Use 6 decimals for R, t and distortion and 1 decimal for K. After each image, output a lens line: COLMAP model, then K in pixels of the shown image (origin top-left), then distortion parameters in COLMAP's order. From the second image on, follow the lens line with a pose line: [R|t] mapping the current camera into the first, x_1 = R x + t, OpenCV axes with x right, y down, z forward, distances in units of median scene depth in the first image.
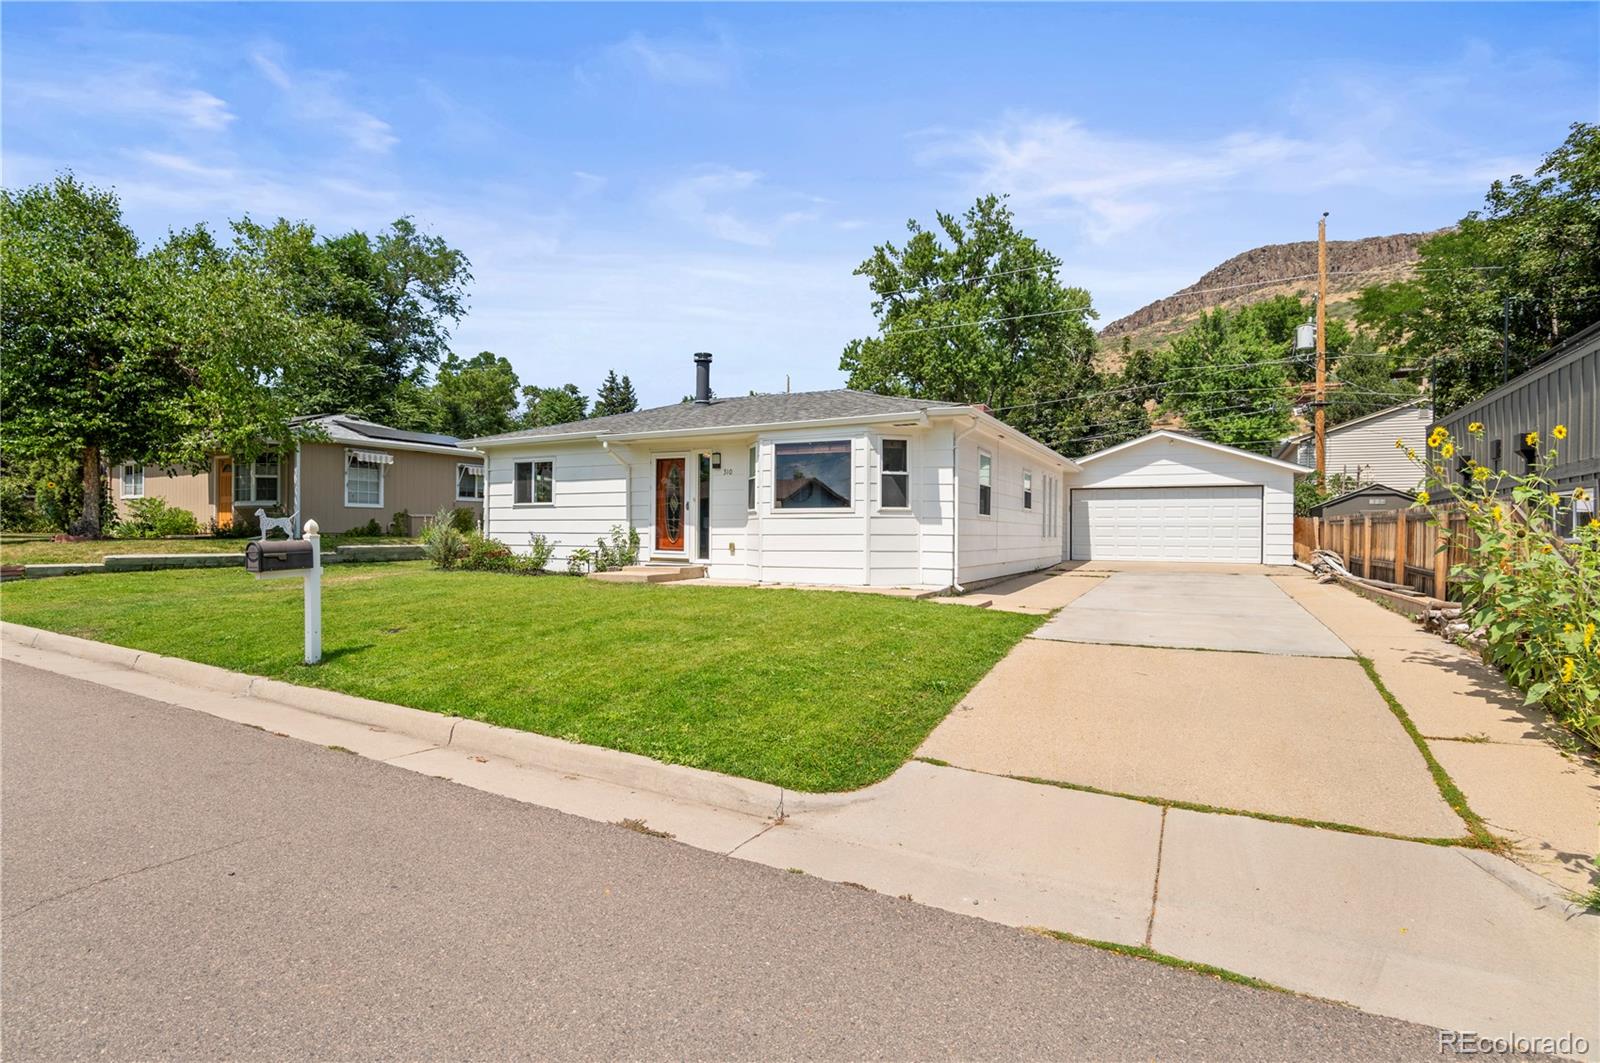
lens RADIAL K [[784.0, 0, 798.8], [0, 784.0, 533.1], [0, 0, 1]] dist [-0.027036, 0.001960]
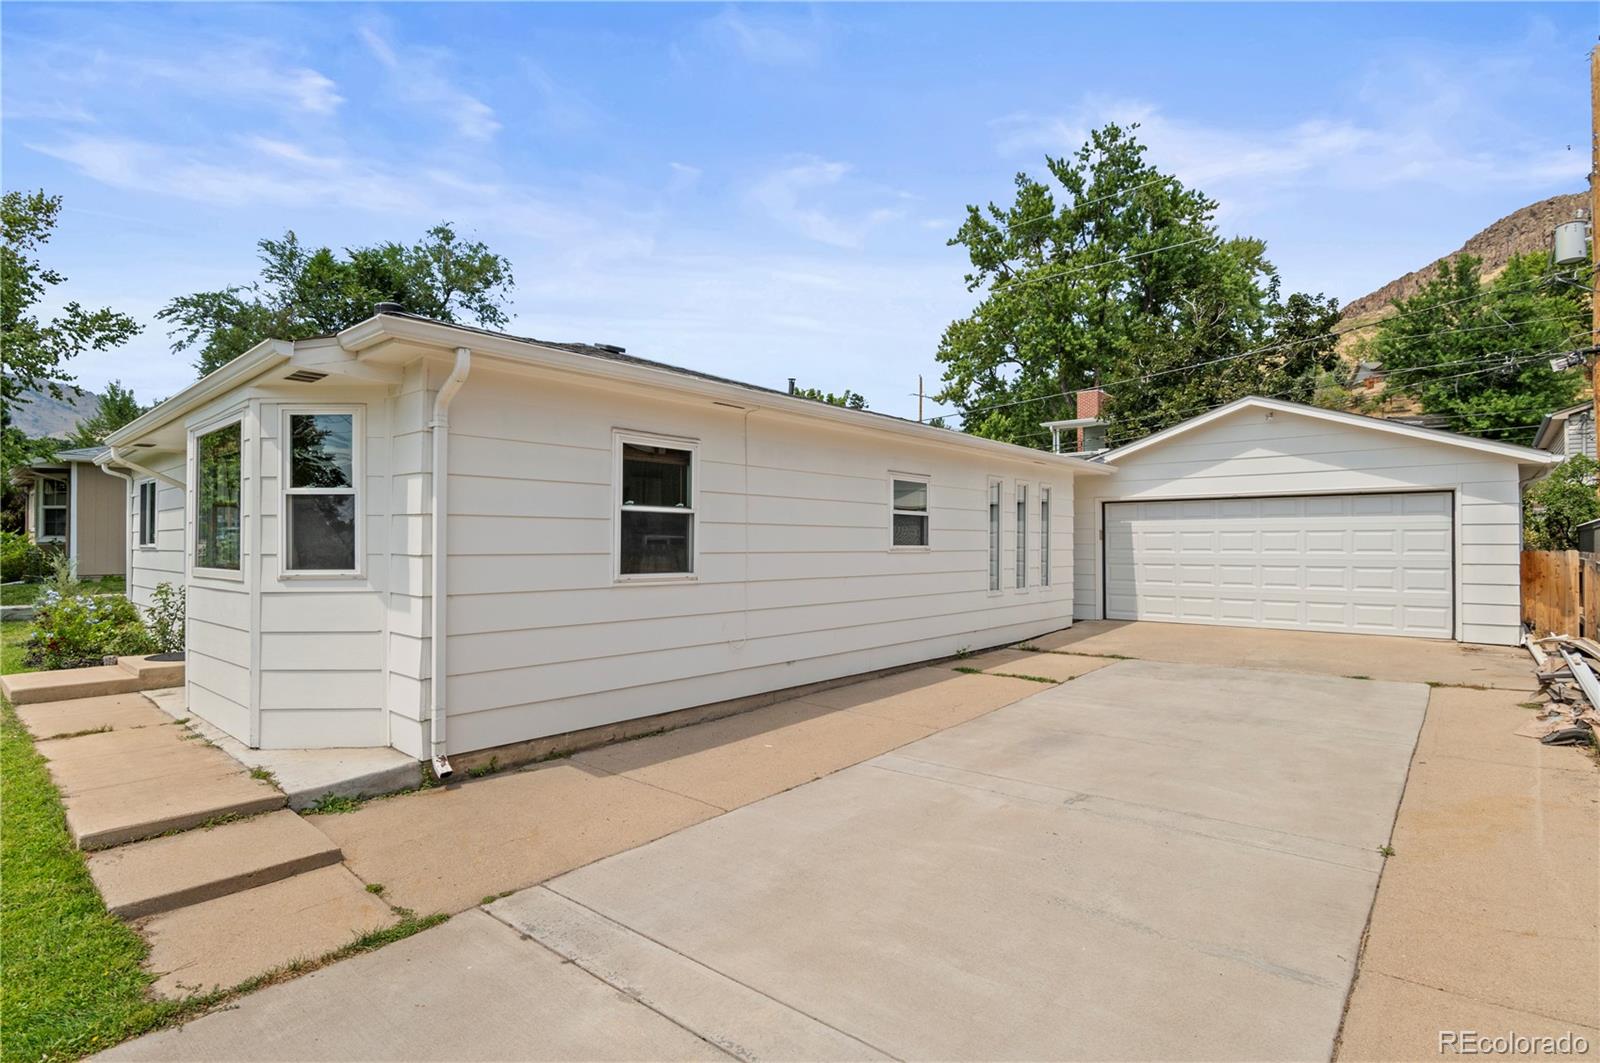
lens RADIAL K [[784.0, 0, 800.9], [0, 784.0, 536.5], [0, 0, 1]] dist [-0.027036, 0.001960]
pose [[0.970934, -0.008843, -0.239185, 0.117449], [0.006538, 0.999924, -0.010429, -0.010942], [0.239259, 0.008562, 0.970918, 0.155858]]
